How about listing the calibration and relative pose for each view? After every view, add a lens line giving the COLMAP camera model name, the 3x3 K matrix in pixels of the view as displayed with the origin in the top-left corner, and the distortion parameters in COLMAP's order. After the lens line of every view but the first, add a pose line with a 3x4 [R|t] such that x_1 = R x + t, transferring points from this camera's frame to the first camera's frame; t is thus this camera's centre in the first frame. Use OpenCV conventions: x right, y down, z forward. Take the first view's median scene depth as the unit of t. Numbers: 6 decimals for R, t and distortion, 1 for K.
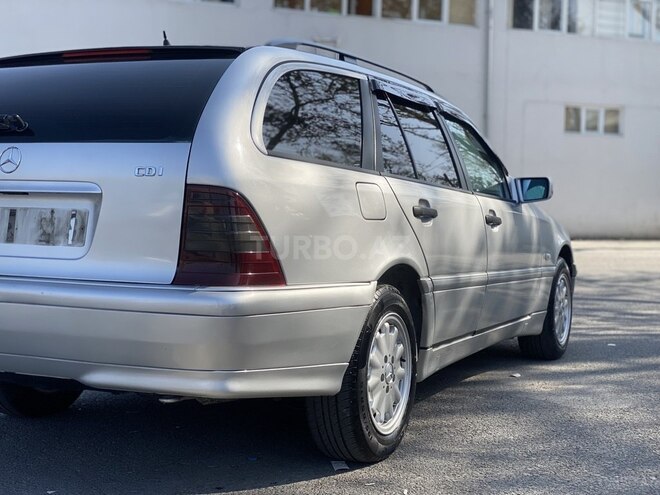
lens RADIAL K [[983.5, 0, 330.0], [0, 983.5, 247.5], [0, 0, 1]] dist [0.196368, -0.410416]
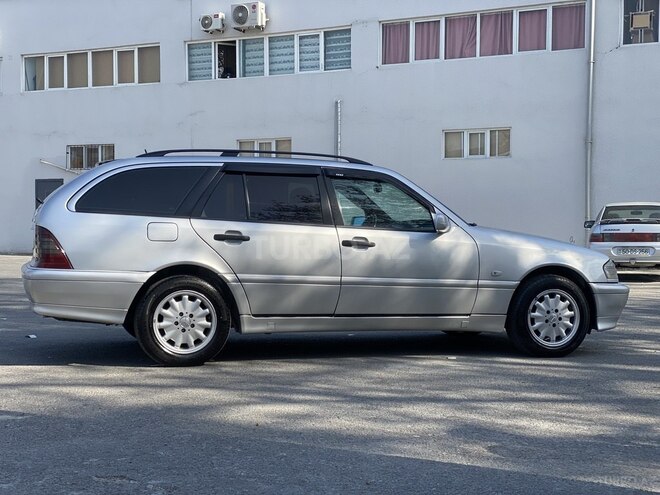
lens RADIAL K [[983.5, 0, 330.0], [0, 983.5, 247.5], [0, 0, 1]] dist [0.196368, -0.410416]
pose [[0.671190, 0.003769, -0.741276, 1.969016], [-0.029475, 0.999332, -0.021607, 0.019331], [0.740699, 0.036352, 0.670853, -0.092818]]
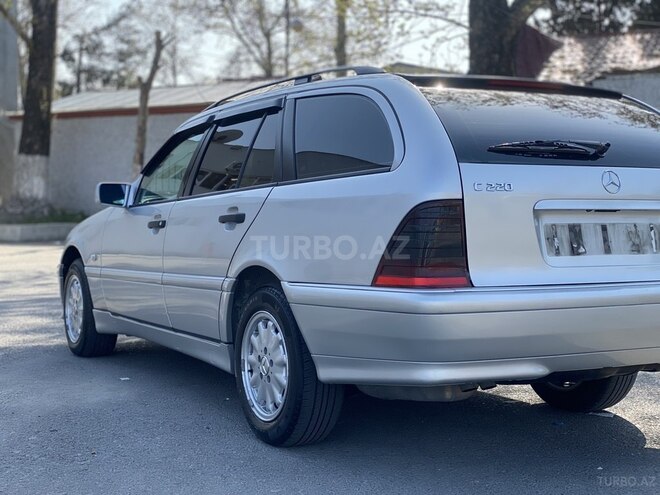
lens RADIAL K [[983.5, 0, 330.0], [0, 983.5, 247.5], [0, 0, 1]] dist [0.196368, -0.410416]
pose [[0.578590, -0.044134, 0.814424, -1.440353], [0.038950, 0.998891, 0.026459, -0.055026], [-0.814688, 0.016413, 0.579667, 0.599532]]
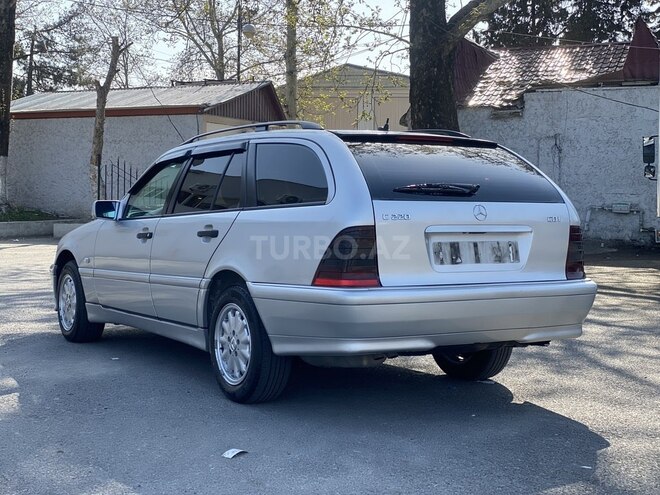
lens RADIAL K [[983.5, 0, 330.0], [0, 983.5, 247.5], [0, 0, 1]] dist [0.196368, -0.410416]
pose [[0.536231, -0.045313, 0.842854, -1.812978], [0.032655, 0.998924, 0.032928, -0.091561], [-0.843439, 0.009867, 0.537134, 0.339229]]
